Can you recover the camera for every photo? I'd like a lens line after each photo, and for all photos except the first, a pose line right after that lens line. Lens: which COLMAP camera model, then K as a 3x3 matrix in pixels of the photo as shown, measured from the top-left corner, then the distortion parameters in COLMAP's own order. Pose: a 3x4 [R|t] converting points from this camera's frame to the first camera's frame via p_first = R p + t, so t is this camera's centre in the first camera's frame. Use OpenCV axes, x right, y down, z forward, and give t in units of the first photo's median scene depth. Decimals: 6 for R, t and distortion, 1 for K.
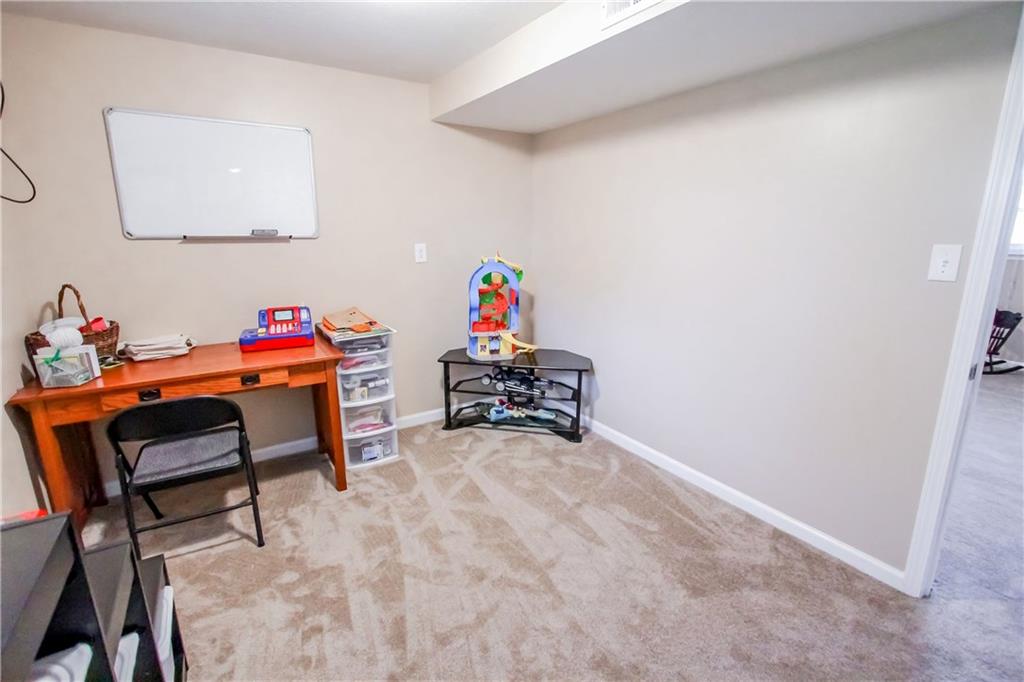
lens RADIAL K [[468.9, 0, 512.0], [0, 468.9, 341.0], [0, 0, 1]] dist [-0.015570, 0.000048]
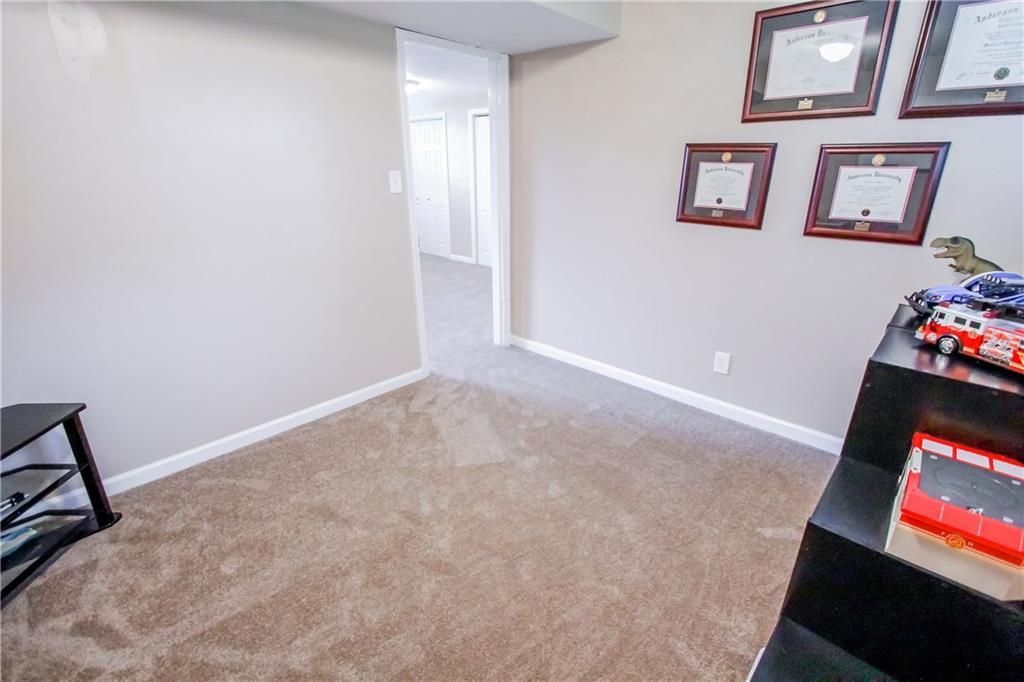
lens RADIAL K [[468.9, 0, 512.0], [0, 468.9, 341.0], [0, 0, 1]] dist [-0.015570, 0.000048]
pose [[-0.263050, -0.327346, 0.907551, -0.612341], [0.215543, 0.896964, 0.386001, -0.147835], [-0.940397, 0.297154, -0.165390, 0.726457]]
